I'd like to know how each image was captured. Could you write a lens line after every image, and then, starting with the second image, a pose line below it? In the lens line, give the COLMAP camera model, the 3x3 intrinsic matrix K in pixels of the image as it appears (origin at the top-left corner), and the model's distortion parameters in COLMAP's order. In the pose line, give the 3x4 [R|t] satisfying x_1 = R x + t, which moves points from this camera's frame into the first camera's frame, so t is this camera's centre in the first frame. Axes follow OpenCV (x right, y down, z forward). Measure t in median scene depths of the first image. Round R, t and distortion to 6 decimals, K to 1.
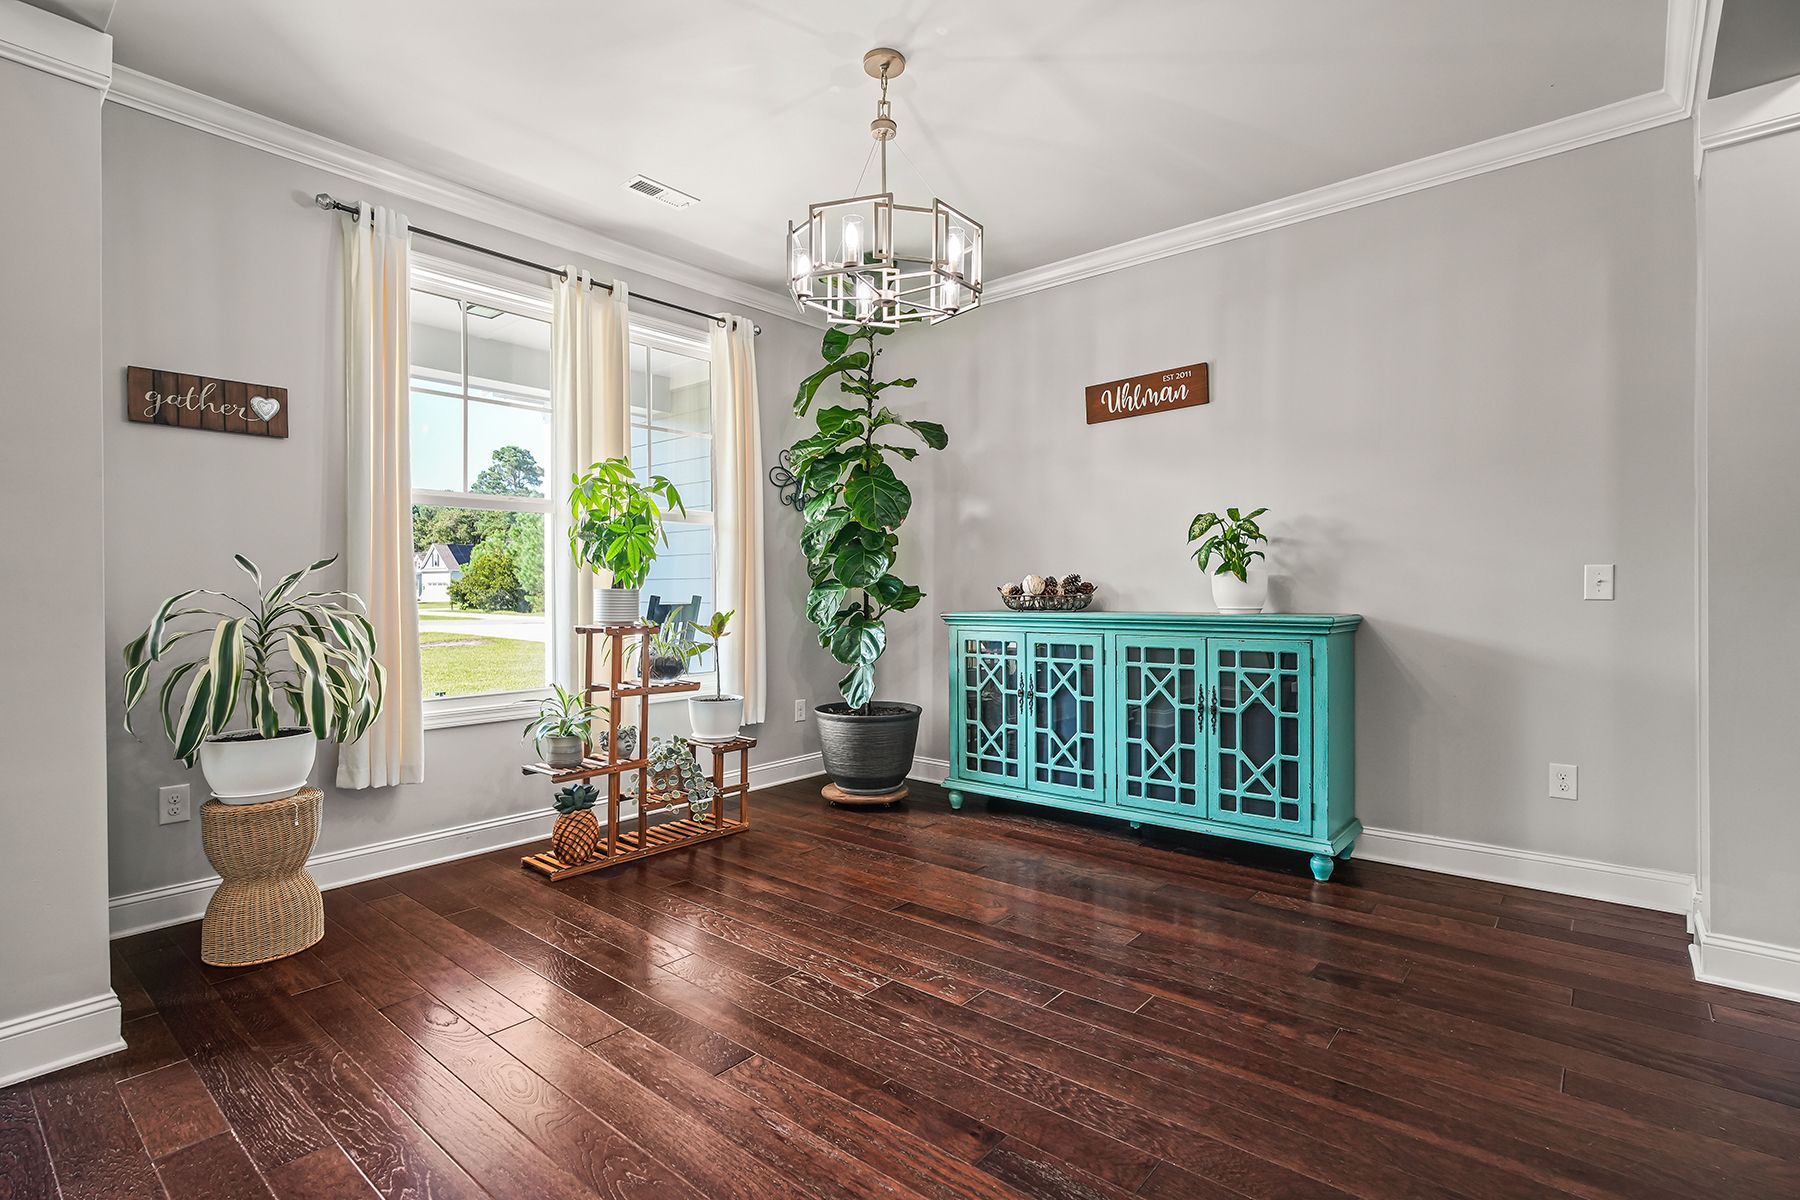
lens RADIAL K [[853.7, 0, 897.1], [0, 853.7, 602.3], [0, 0, 1]] dist [-0.004596, 0.001962]
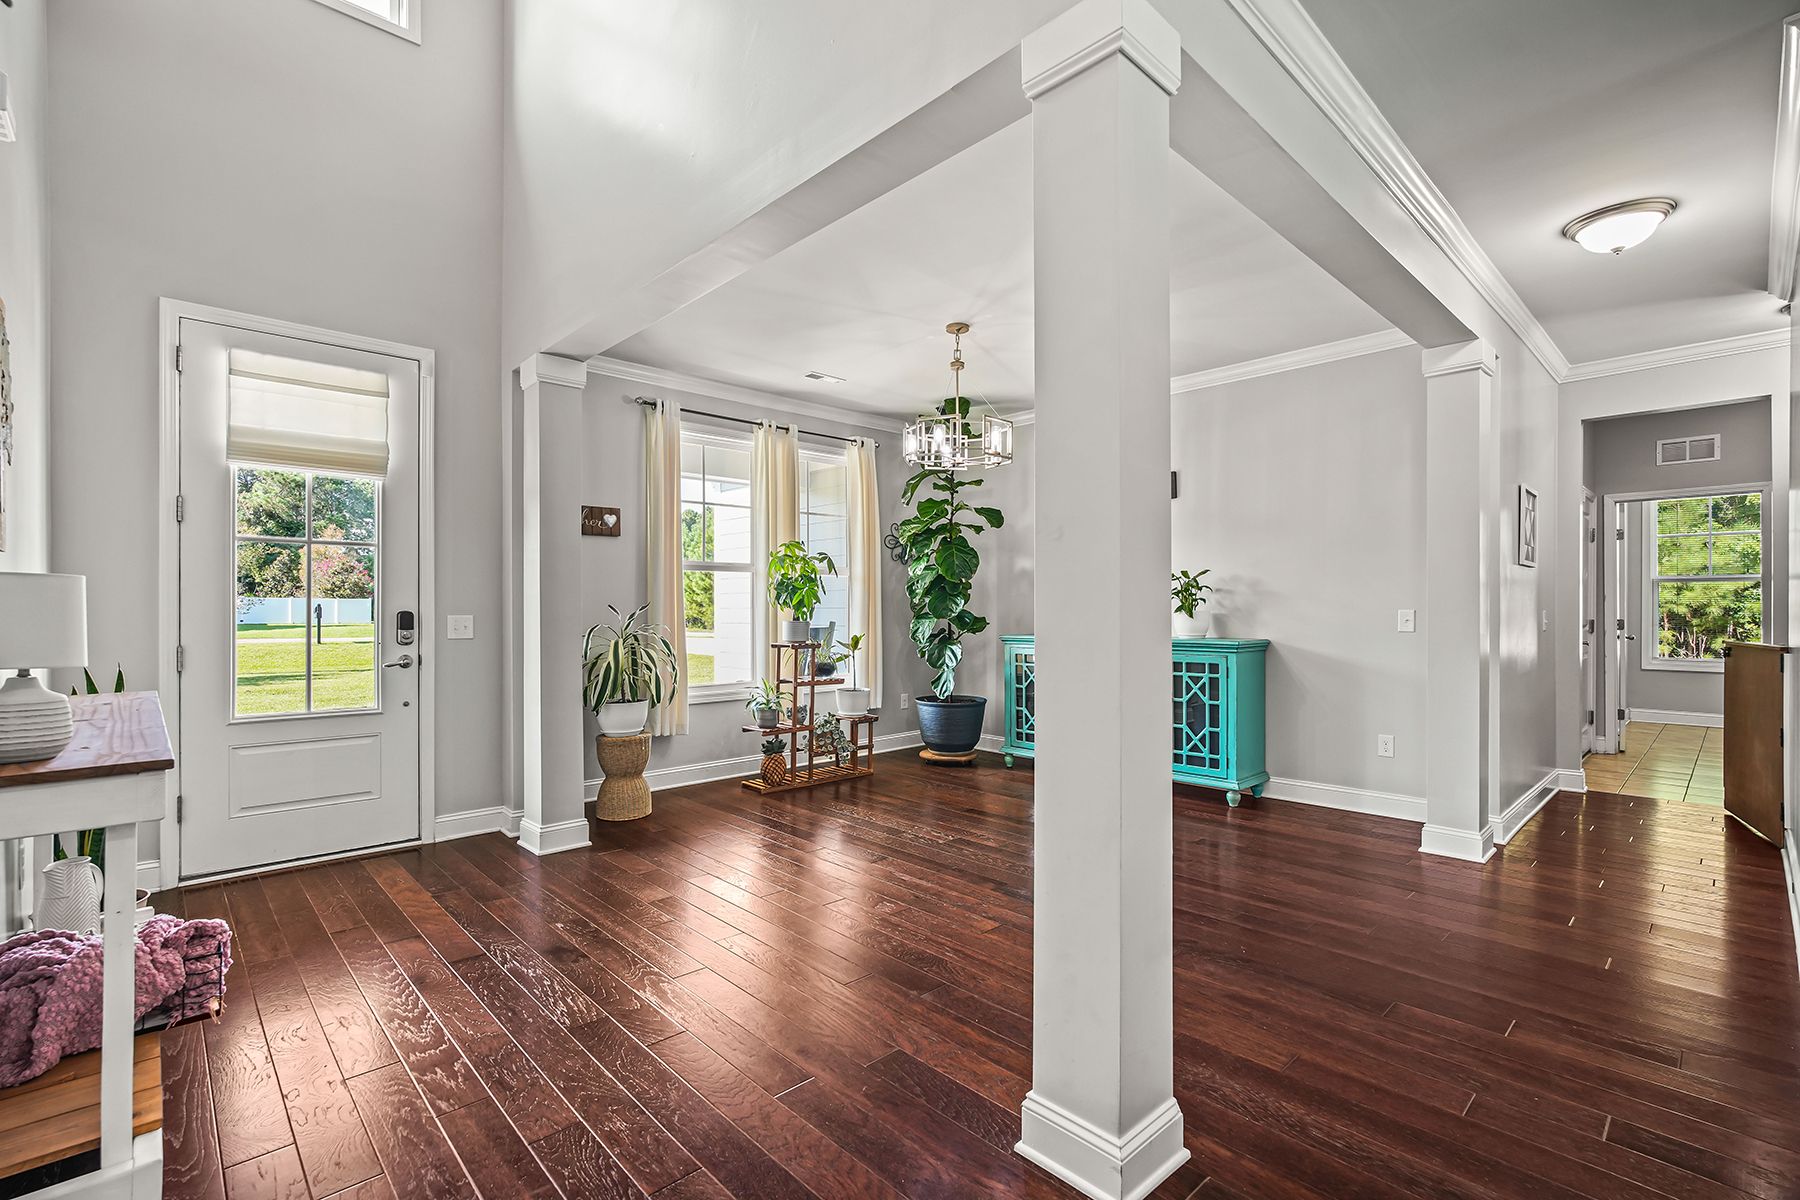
lens RADIAL K [[803.0, 0, 888.8], [0, 803.0, 614.9], [0, 0, 1]] dist [-0.014117, 0.005996]
pose [[0.992741, 0.002559, -0.120247, 0.033669], [-0.002827, 0.999994, -0.002052, -0.024358], [0.120241, 0.002377, 0.992742, -0.506213]]
